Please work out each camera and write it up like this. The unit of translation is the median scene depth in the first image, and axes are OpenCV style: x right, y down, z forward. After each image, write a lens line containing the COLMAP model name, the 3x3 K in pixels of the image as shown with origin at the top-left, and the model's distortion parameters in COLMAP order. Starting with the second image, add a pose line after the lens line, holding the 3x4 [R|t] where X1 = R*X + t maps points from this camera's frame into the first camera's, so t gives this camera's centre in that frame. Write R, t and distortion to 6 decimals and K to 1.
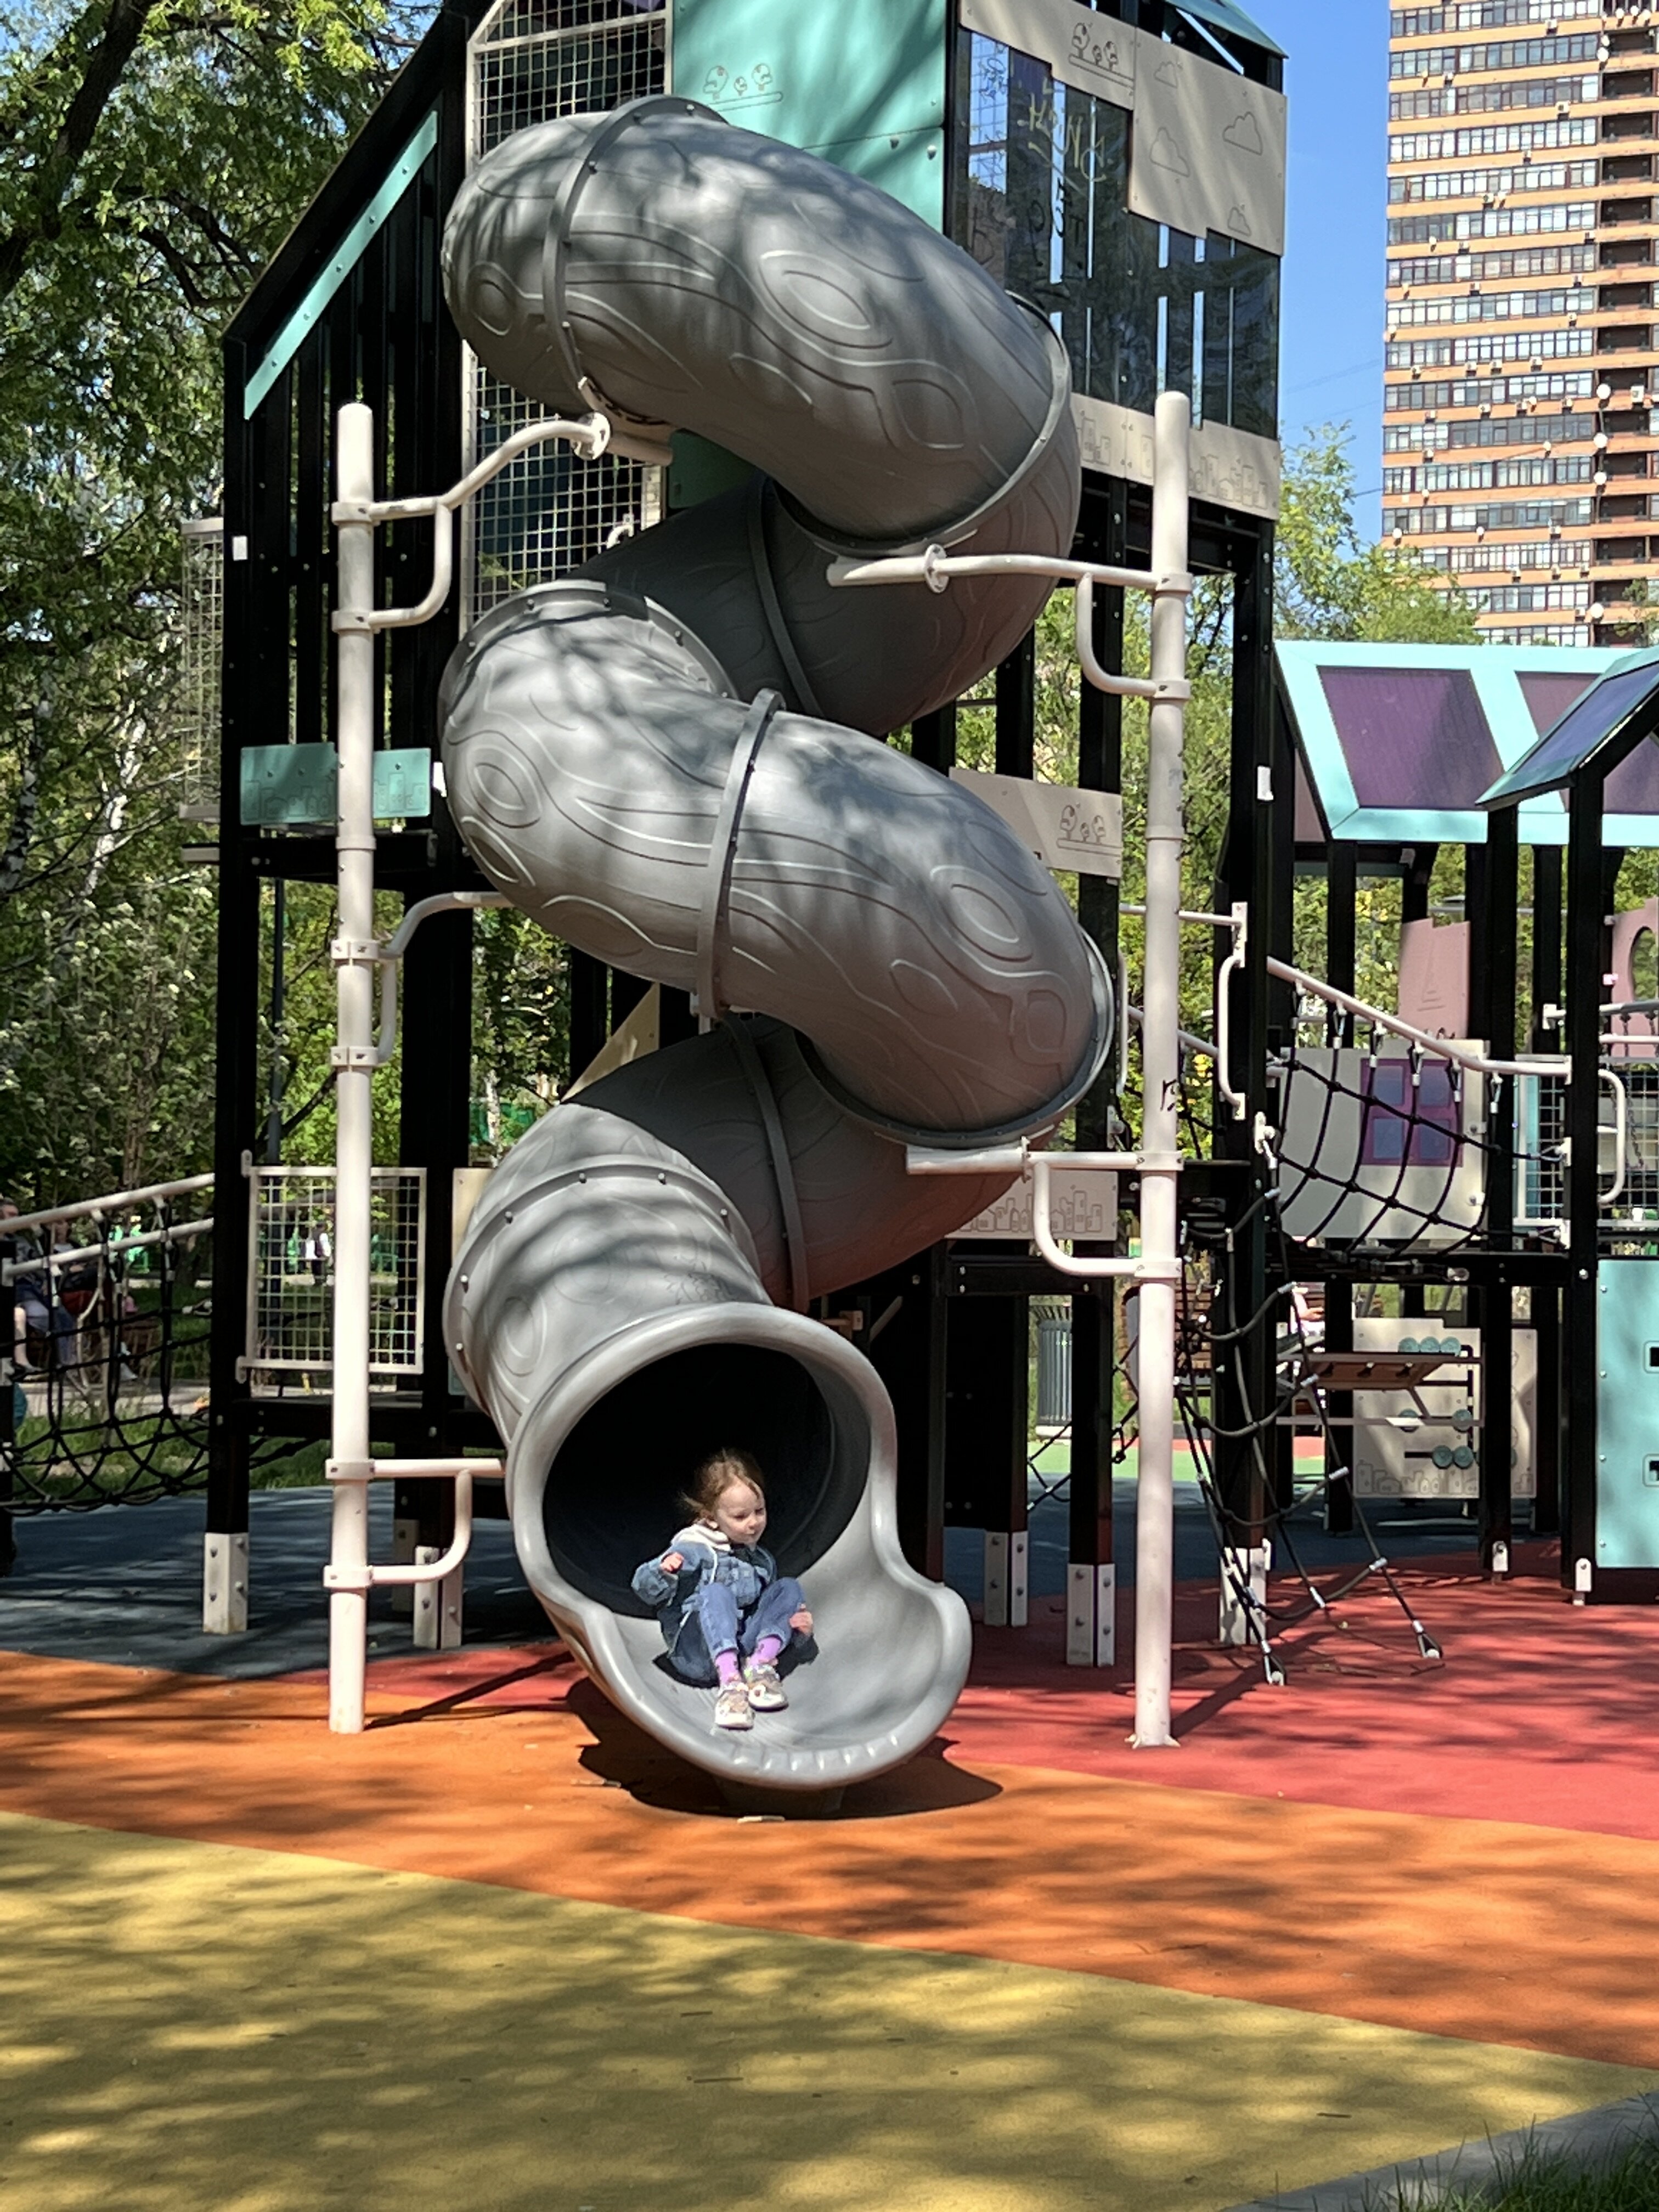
lens RADIAL K [[4294.8, 0, 829.5], [0, 4294.8, 1106.0], [0, 0, 1]] dist [0.452980, -2.429757]
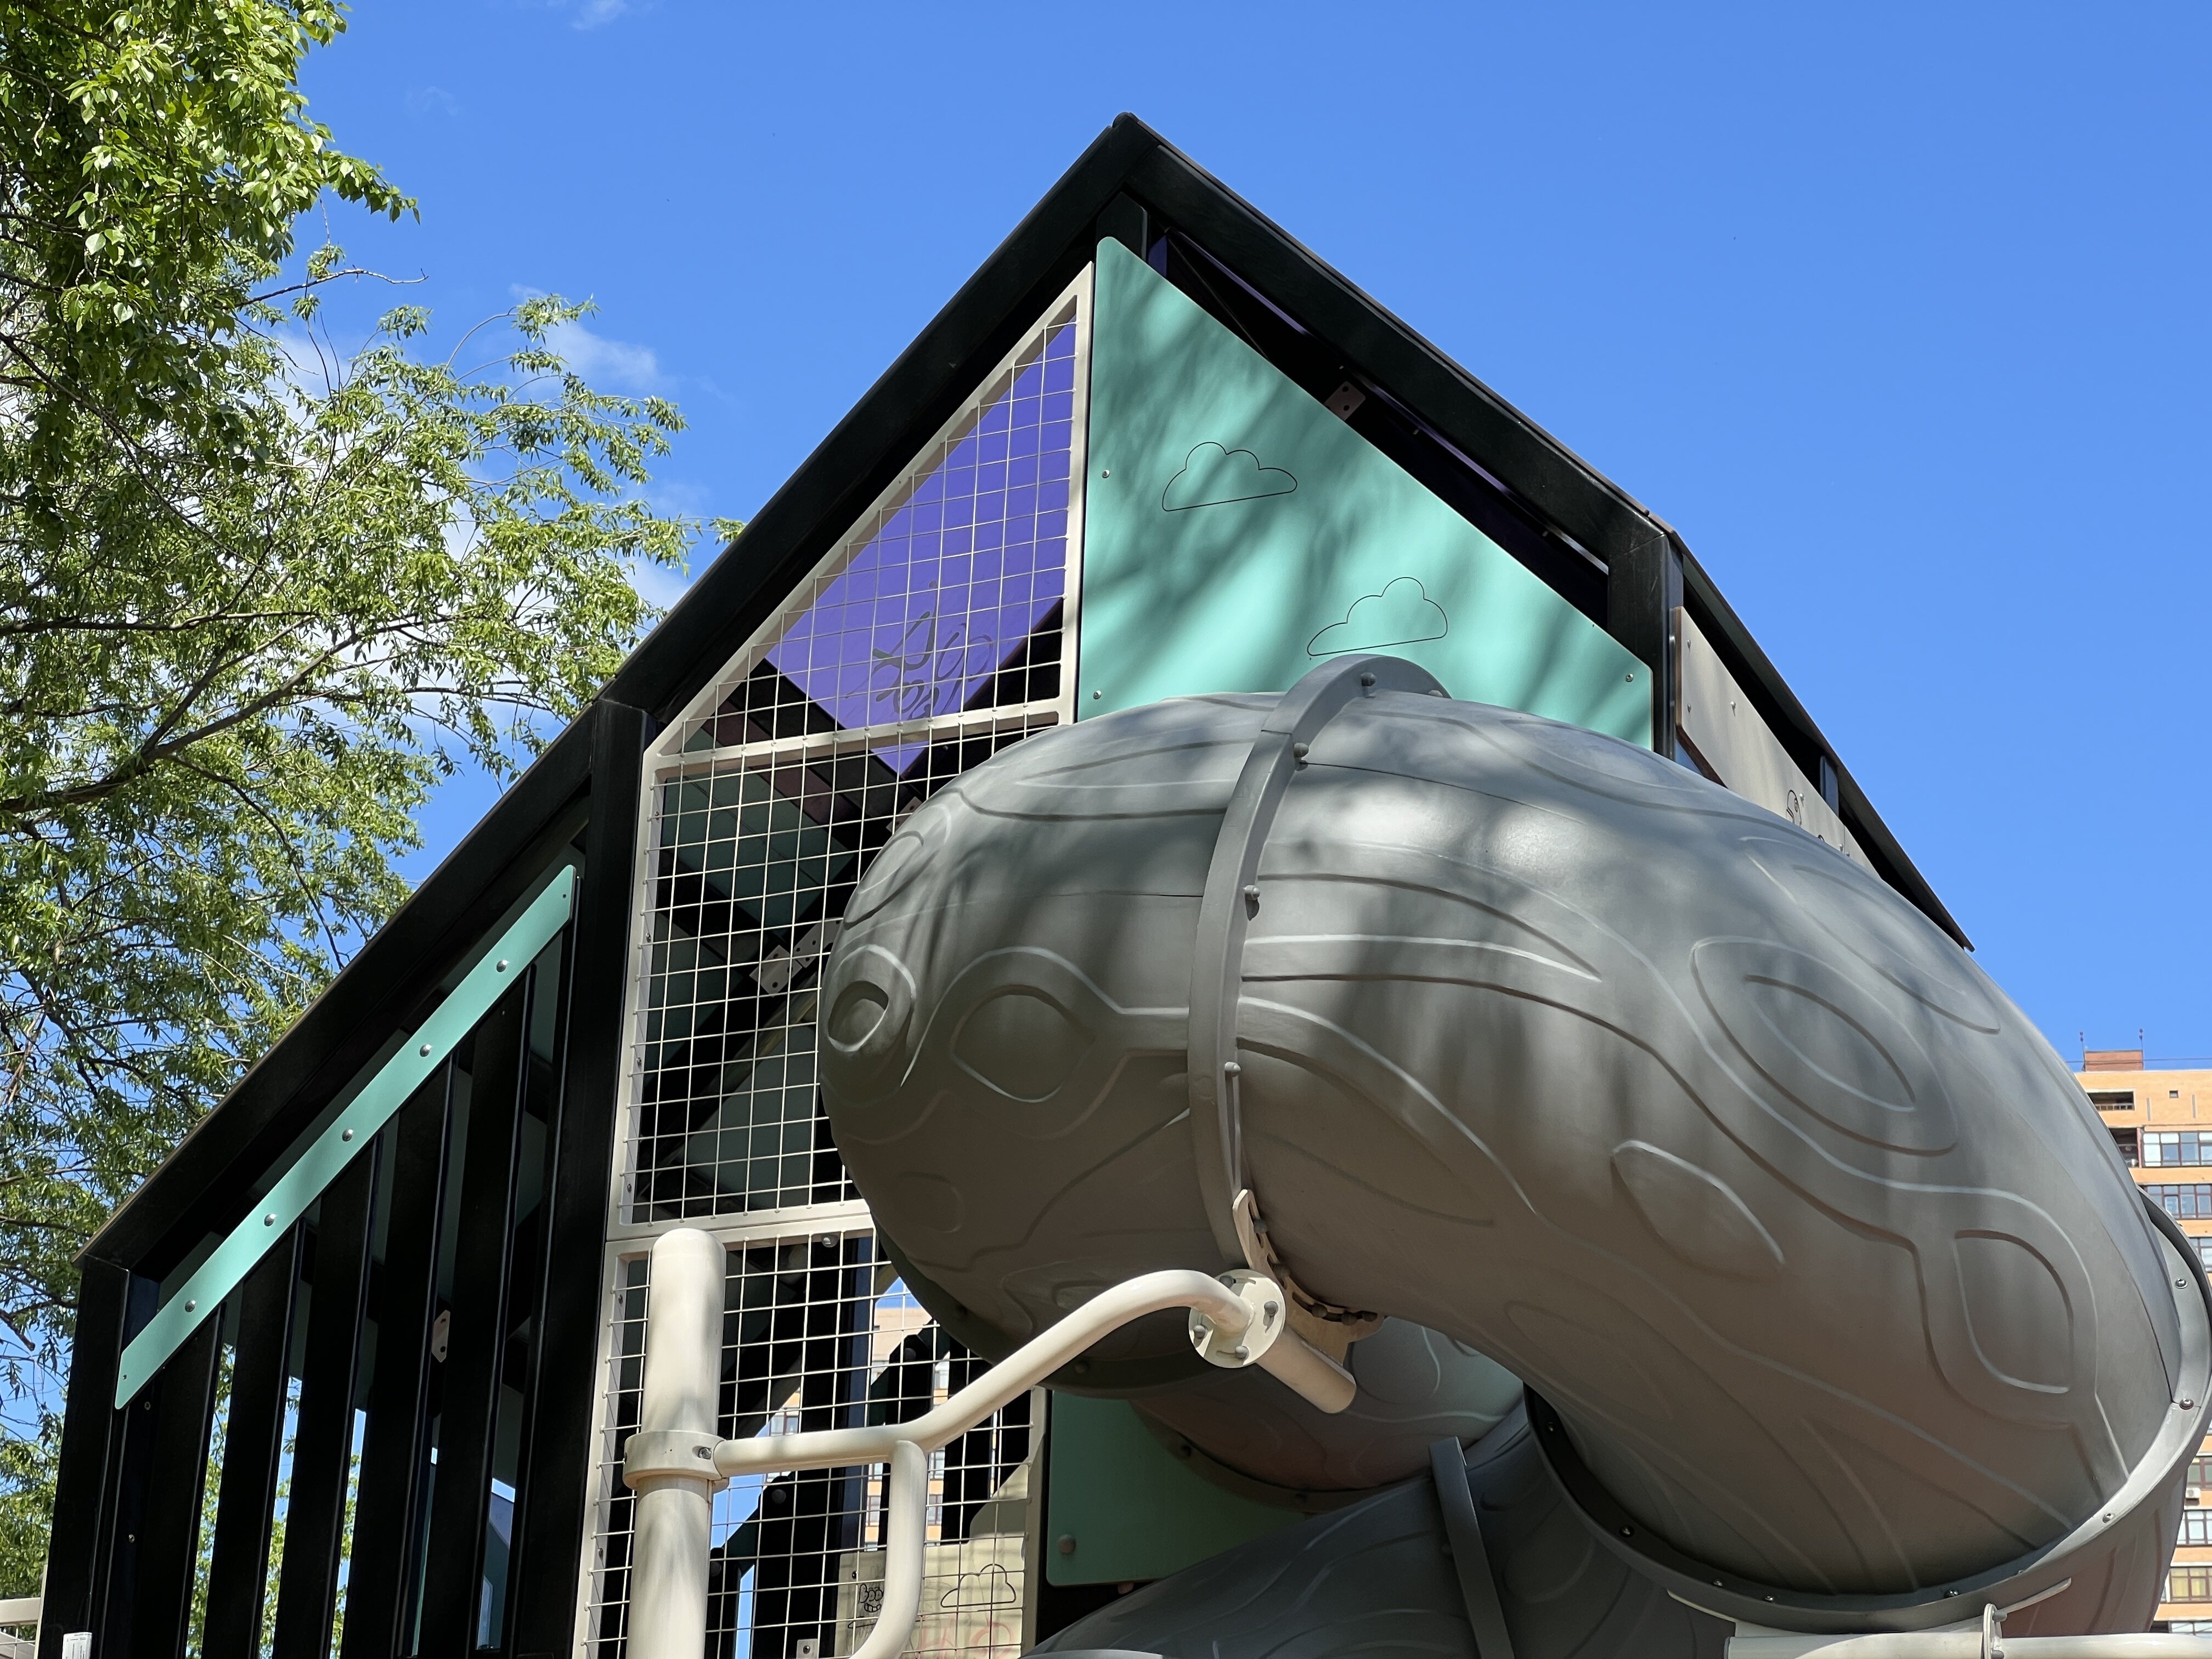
lens RADIAL K [[4926.4, 0, 1106.0], [0, 4926.4, 829.5], [0, 0, 1]] dist [0.198465, 0.147536]
pose [[0.977653, 0.097354, 0.186322, -0.158583], [-0.025356, 0.934444, -0.355206, -0.016573], [-0.208688, 0.342544, 0.916031, 0.475780]]
